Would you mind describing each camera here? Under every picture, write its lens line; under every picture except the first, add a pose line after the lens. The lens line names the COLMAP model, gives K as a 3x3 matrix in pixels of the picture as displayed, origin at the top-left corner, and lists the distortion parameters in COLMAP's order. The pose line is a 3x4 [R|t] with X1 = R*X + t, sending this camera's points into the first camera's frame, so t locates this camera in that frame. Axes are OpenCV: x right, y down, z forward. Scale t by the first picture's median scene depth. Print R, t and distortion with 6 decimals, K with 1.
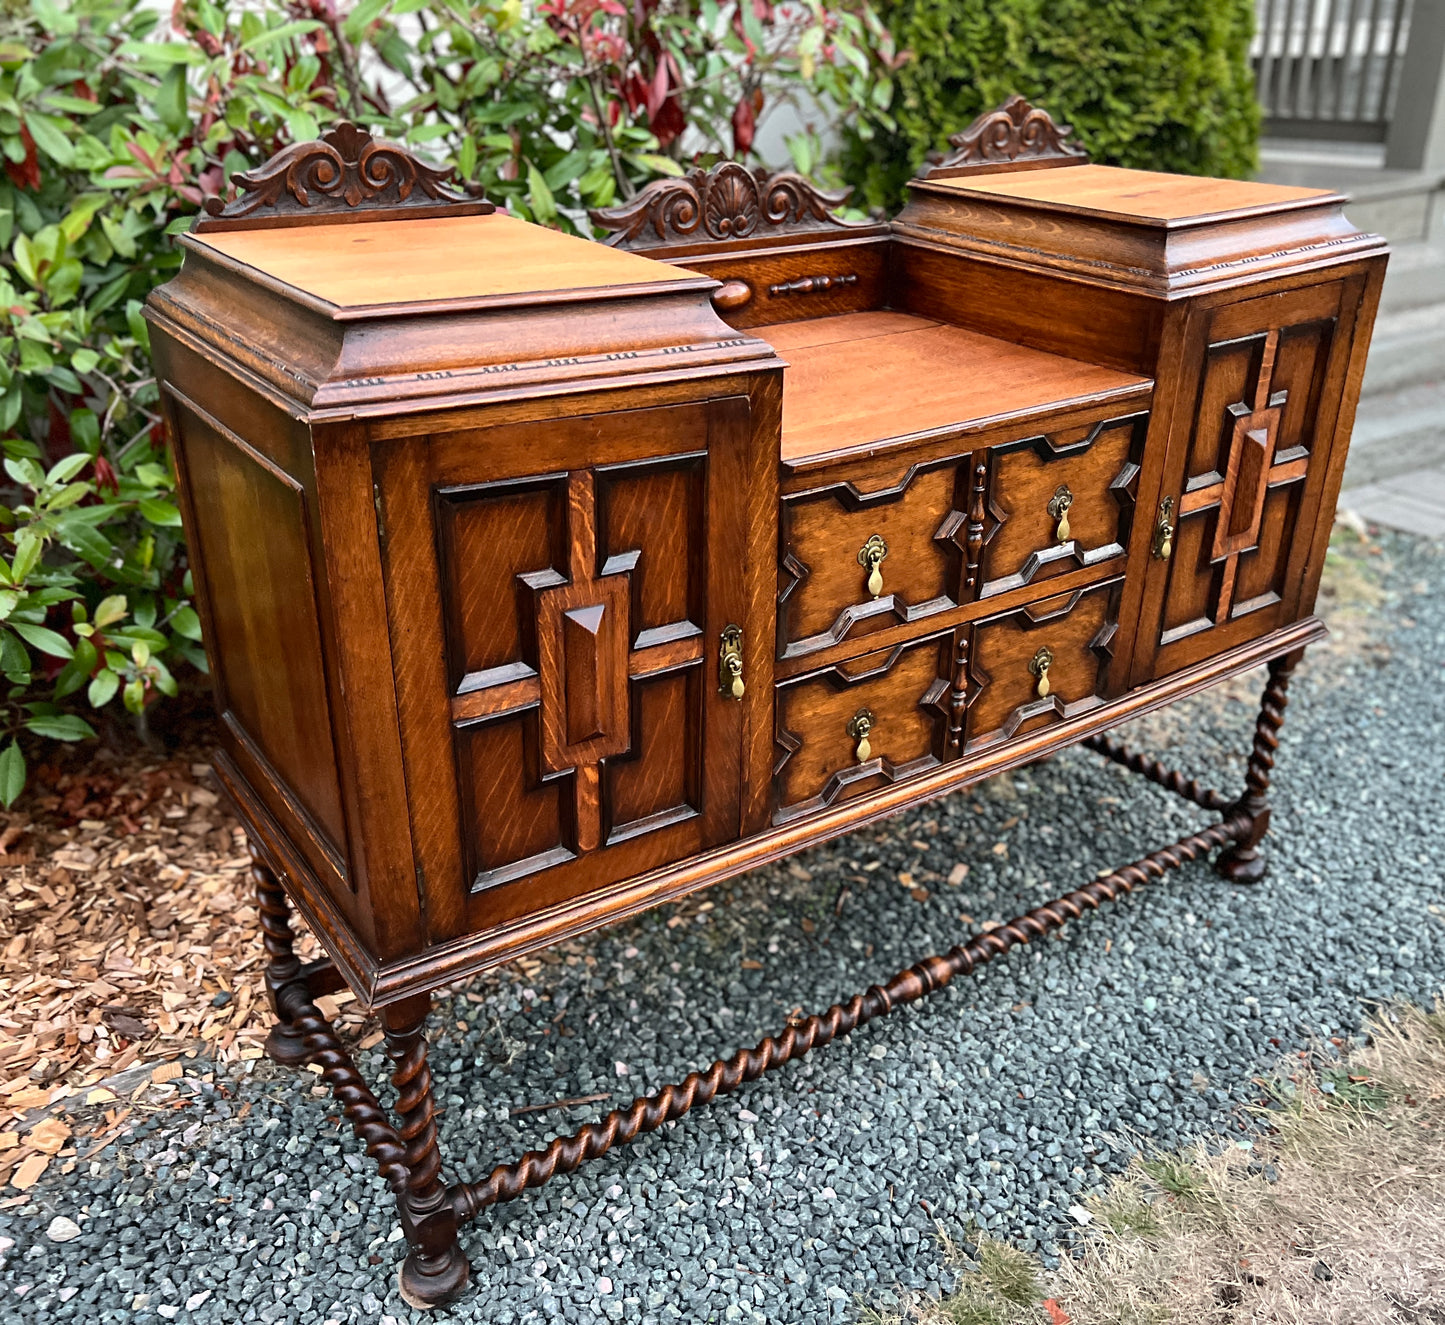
lens RADIAL K [[1350.9, 0, 734.5], [0, 1350.9, 671.3], [0, 0, 1]] dist [0.017416, 0.000000]
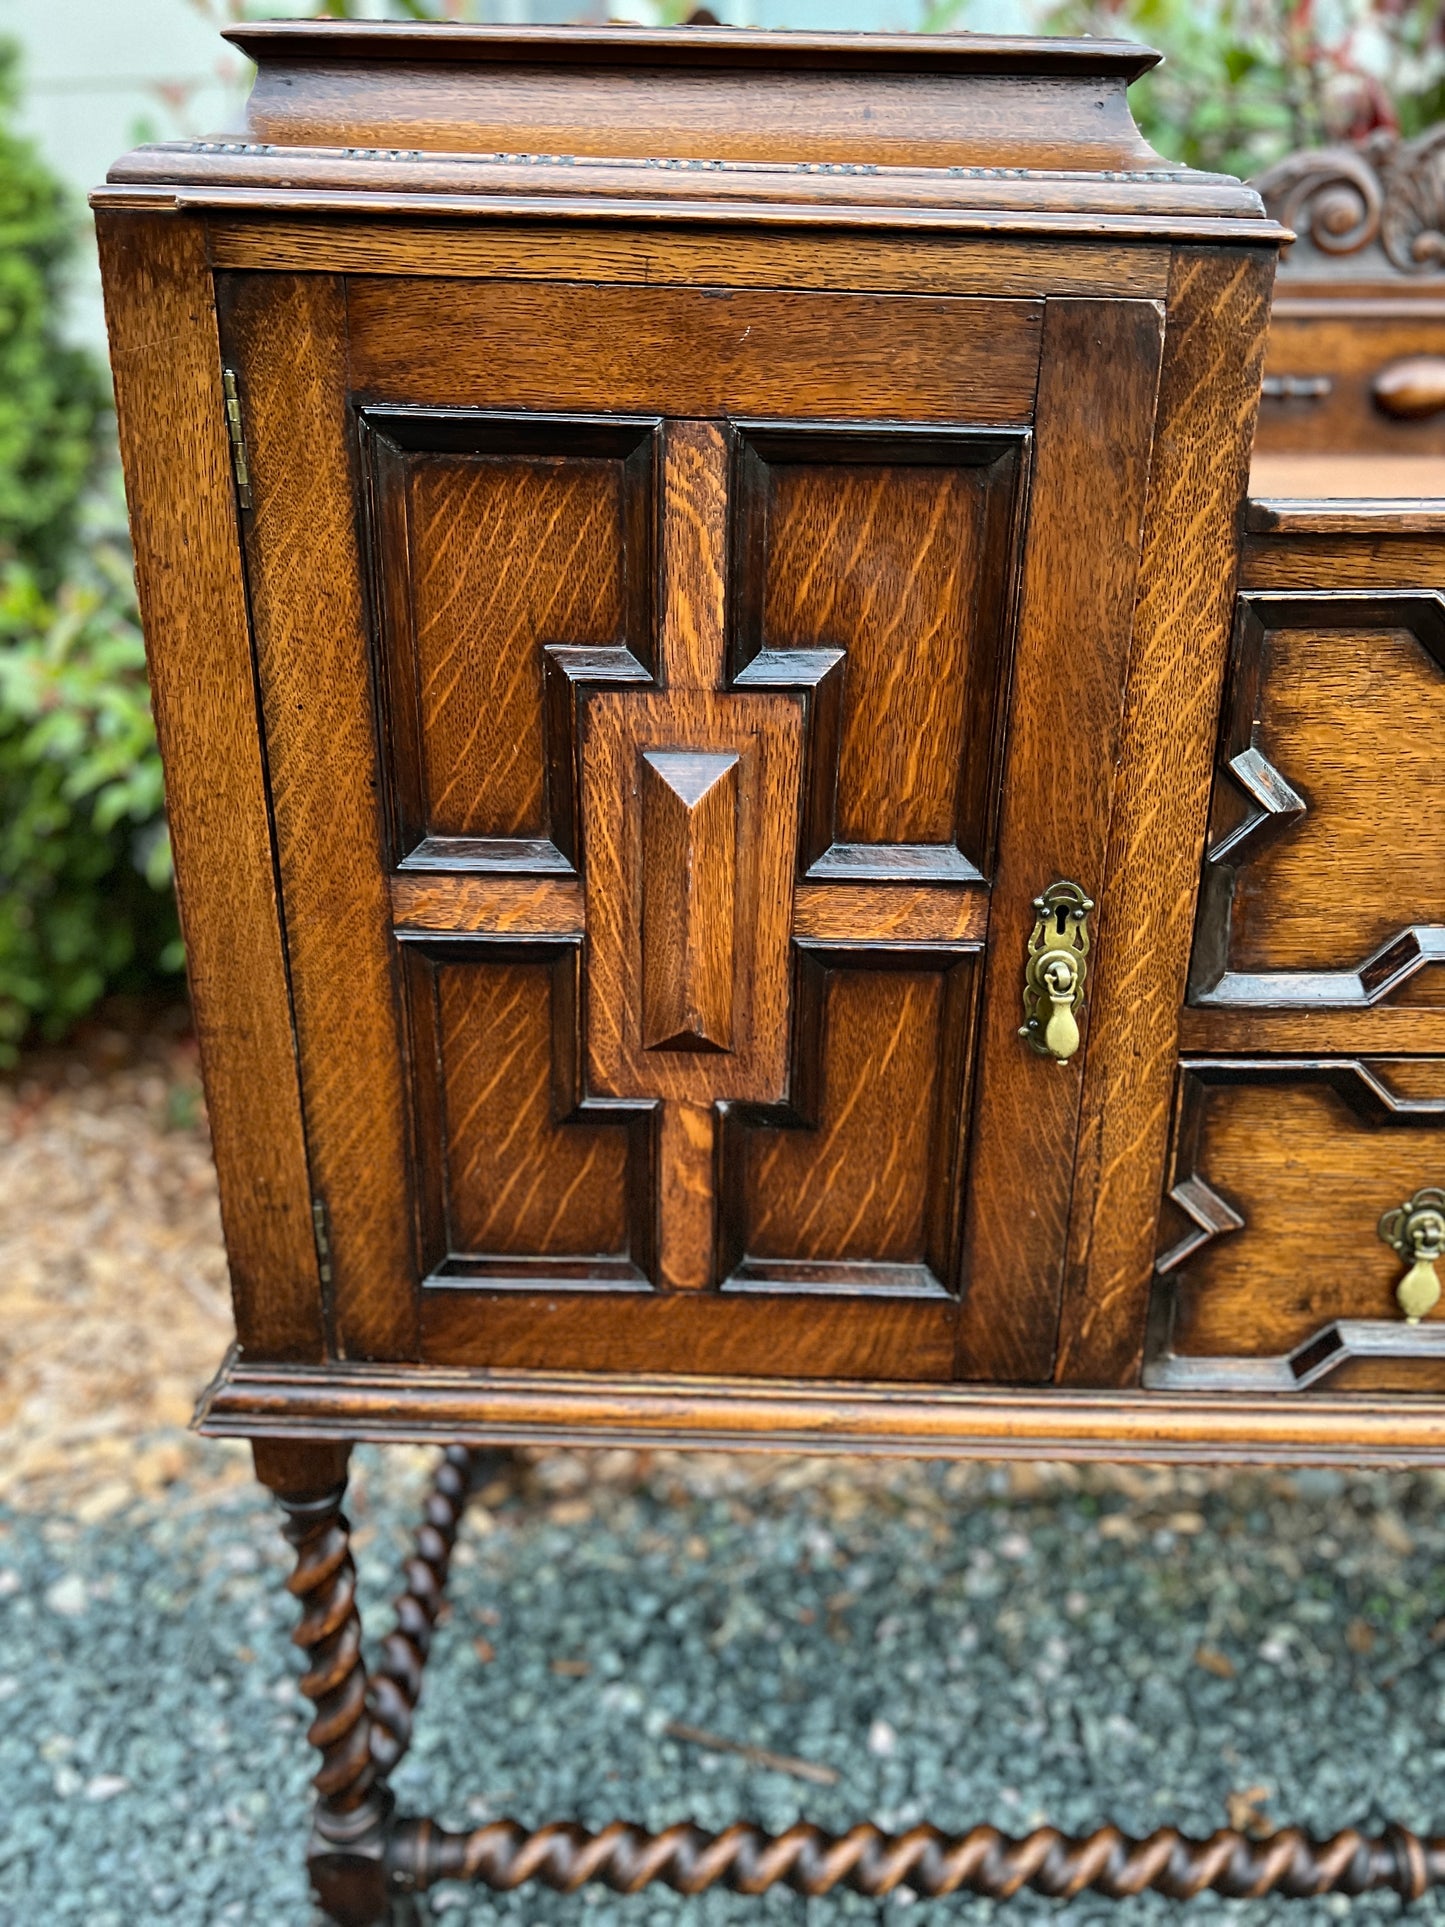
lens RADIAL K [[1467.4, 0, 700.2], [0, 1467.4, 986.9], [0, 0, 1]] dist [0.036815, -0.042130]
pose [[0.813923, 0.193999, -0.547625, 0.136912], [-0.249643, 0.967929, -0.028144, 0.033534], [0.524602, 0.159618, 0.836251, 0.439855]]
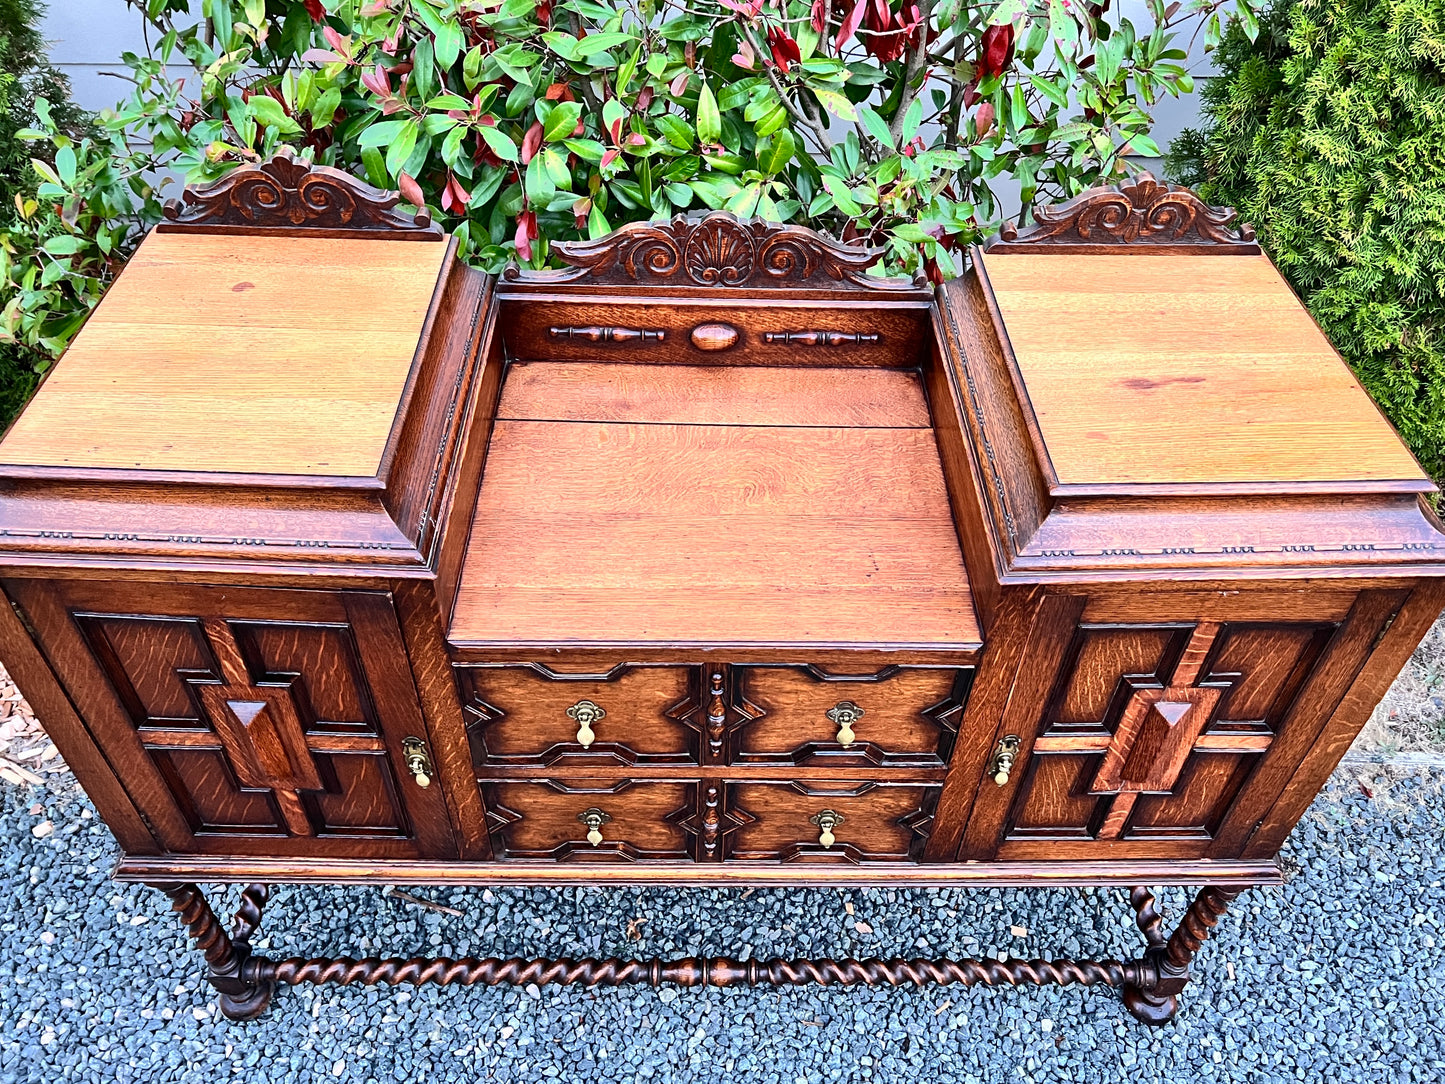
lens RADIAL K [[1100.4, 0, 728.7], [0, 1100.4, 545.8], [0, 0, 1]] dist [0.036815, -0.042130]
pose [[0.828758, 0.399256, -0.392116, 0.406217], [-0.269969, 0.899018, 0.344794, -0.448455], [0.490180, -0.179891, 0.852855, 0.314256]]
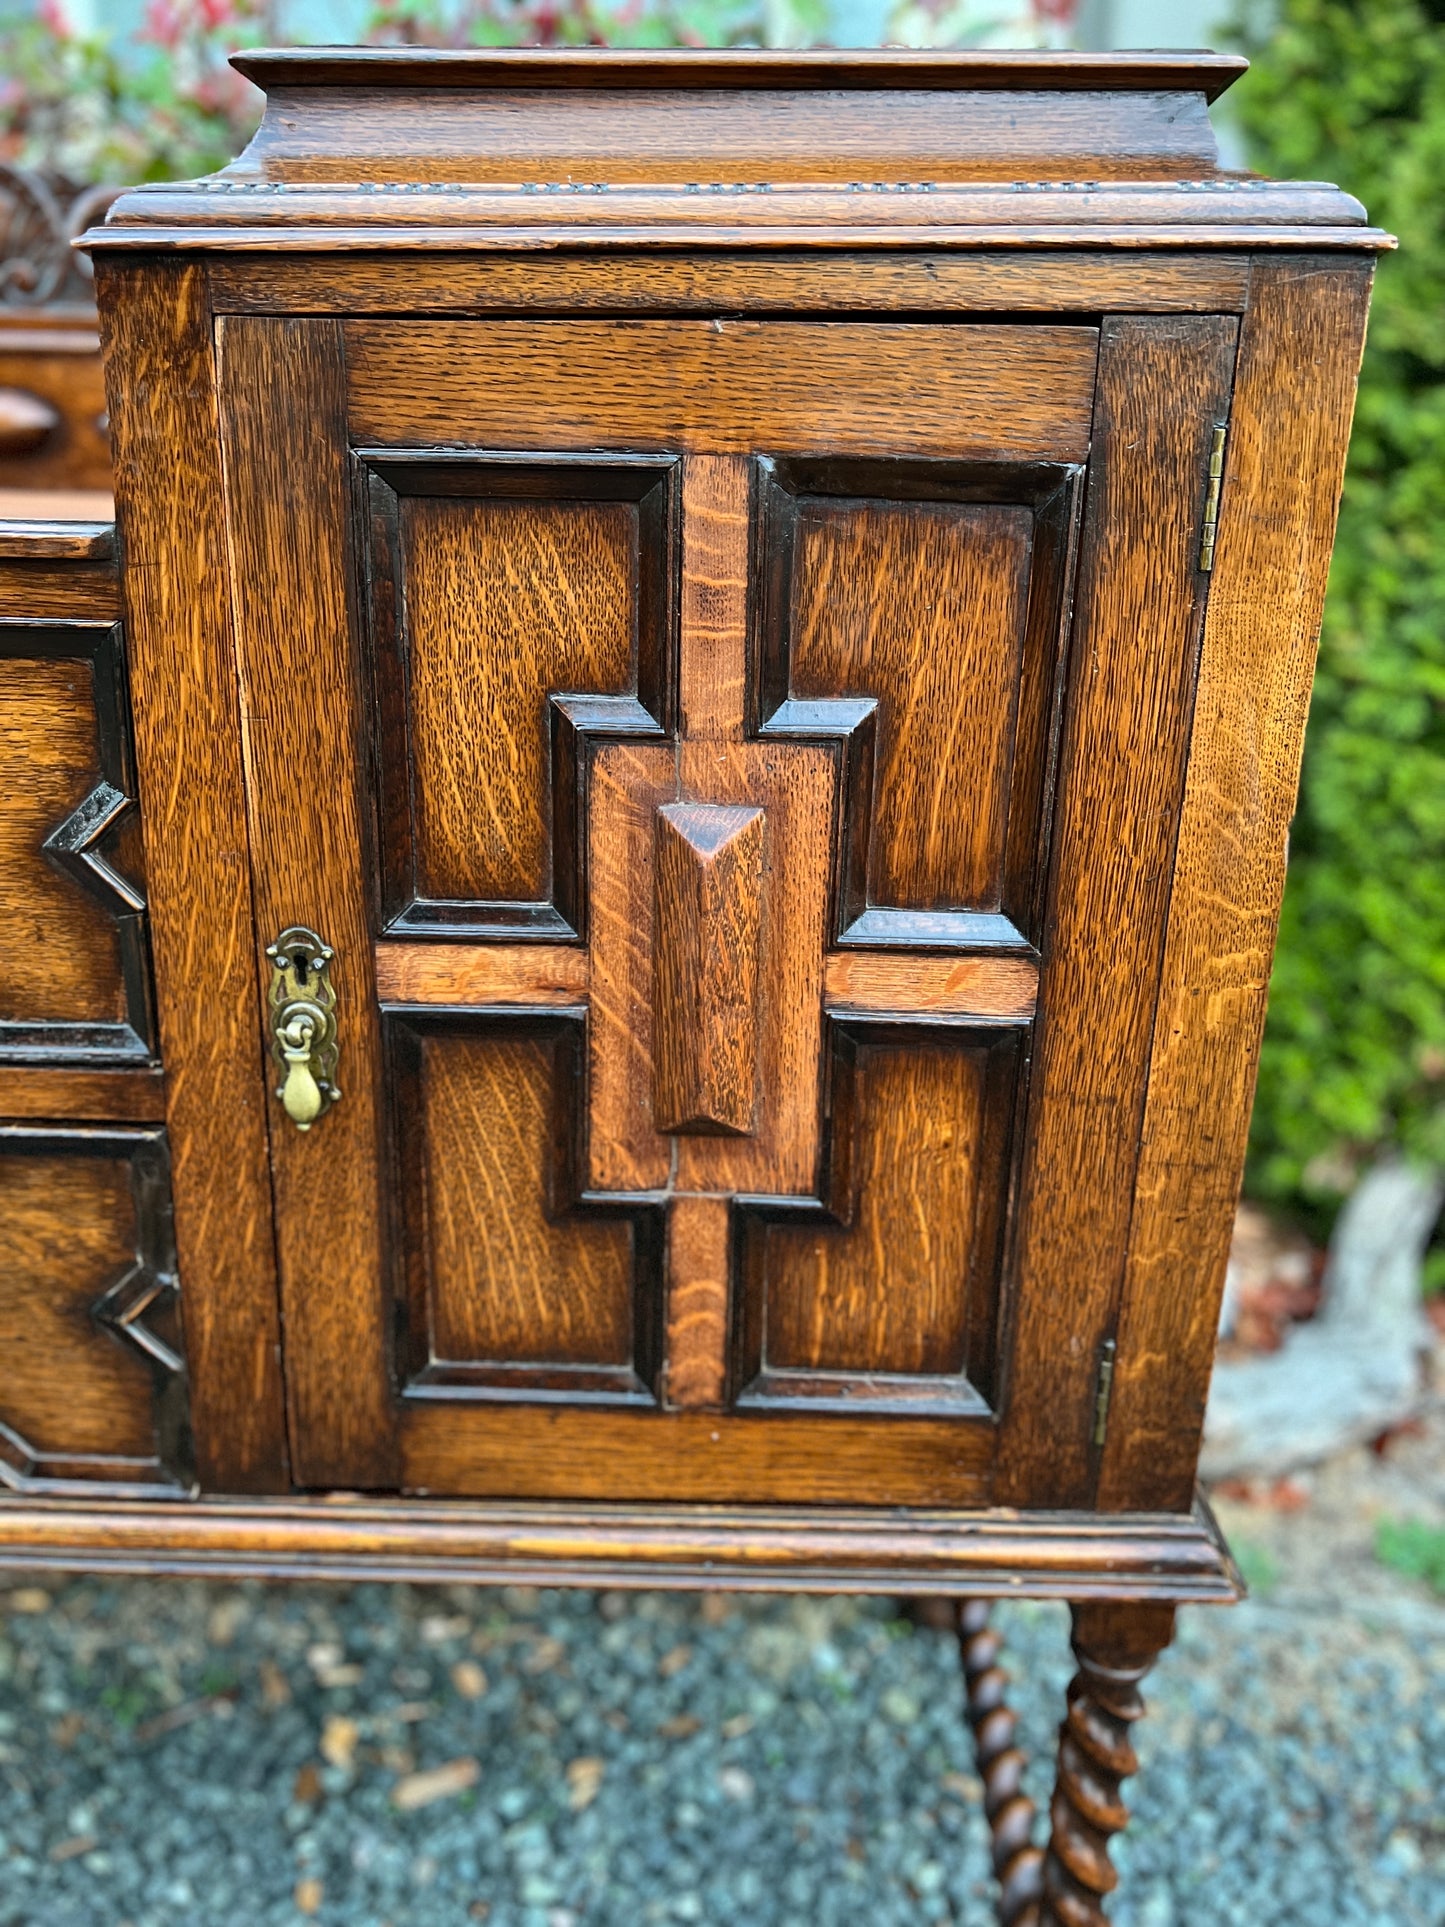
lens RADIAL K [[1467.4, 0, 731.4], [0, 1467.4, 969.9], [0, 0, 1]] dist [0.036815, -0.042130]
pose [[0.802599, 0.197000, -0.563050, 0.610010], [-0.288455, 0.954371, -0.077263, -0.124064], [0.522138, 0.224426, 0.822803, 0.778695]]
